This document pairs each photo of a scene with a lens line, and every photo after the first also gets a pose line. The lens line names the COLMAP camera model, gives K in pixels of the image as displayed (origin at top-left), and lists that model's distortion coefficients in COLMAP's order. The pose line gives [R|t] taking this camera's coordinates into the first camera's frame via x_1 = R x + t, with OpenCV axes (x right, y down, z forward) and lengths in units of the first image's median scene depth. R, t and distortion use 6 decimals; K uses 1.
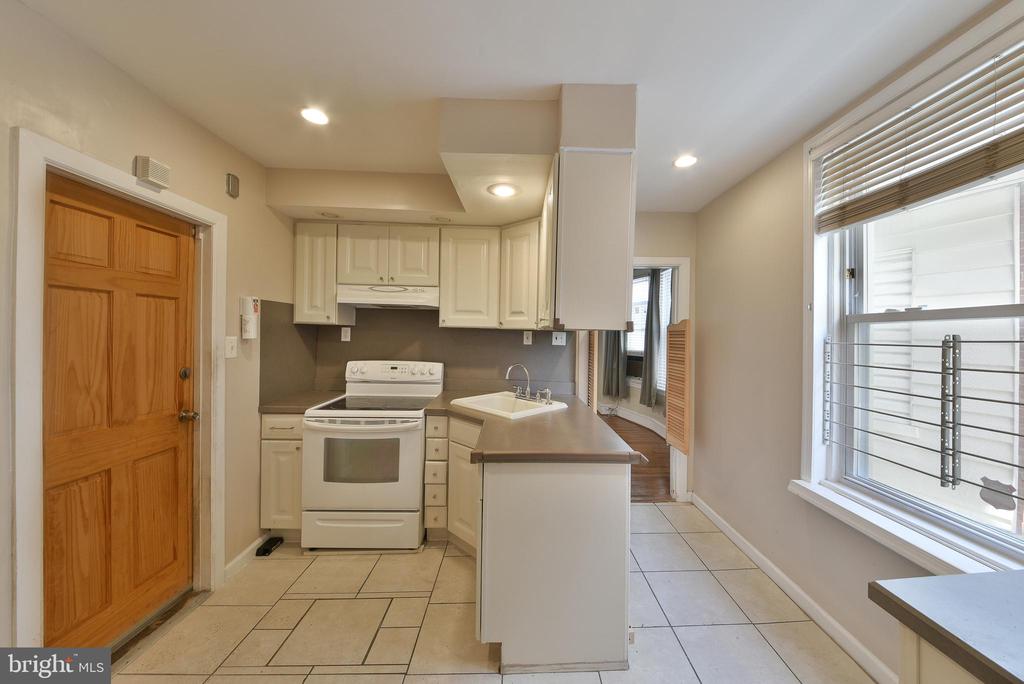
lens RADIAL K [[368.2, 0, 505.5], [0, 368.2, 330.3], [0, 0, 1]] dist [0.057258, -0.025022]
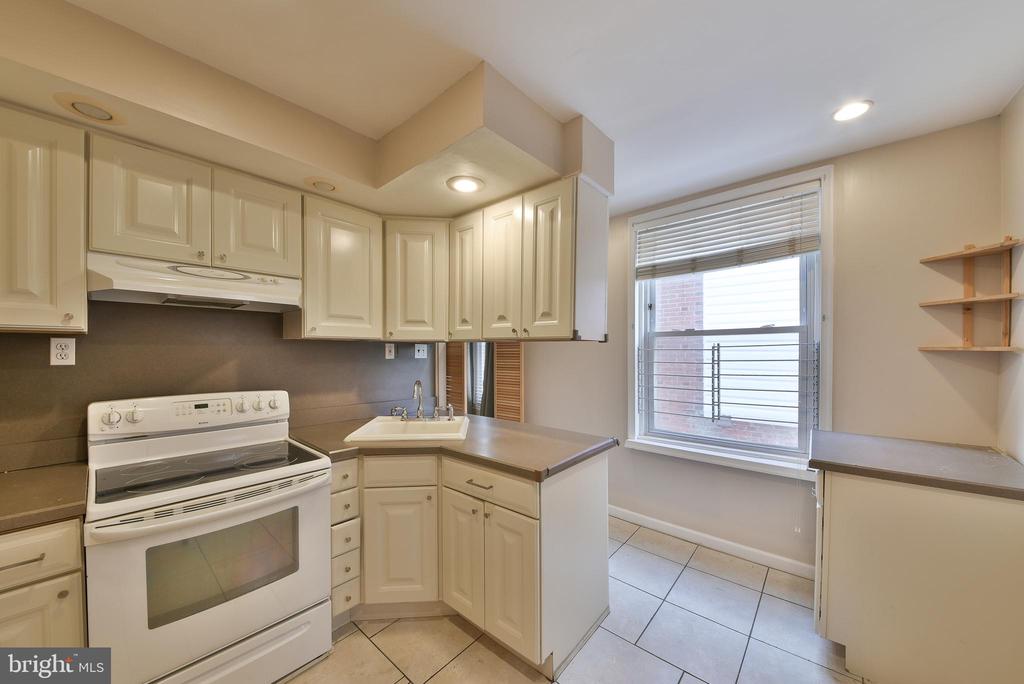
lens RADIAL K [[378.1, 0, 511.3], [0, 378.1, 351.3], [0, 0, 1]] dist [0.045151, -0.027634]
pose [[0.661676, -0.020064, 0.749522, -0.467869], [0.003669, 0.999717, 0.023523, 0.001062], [-0.749781, -0.012814, 0.661562, 0.231856]]
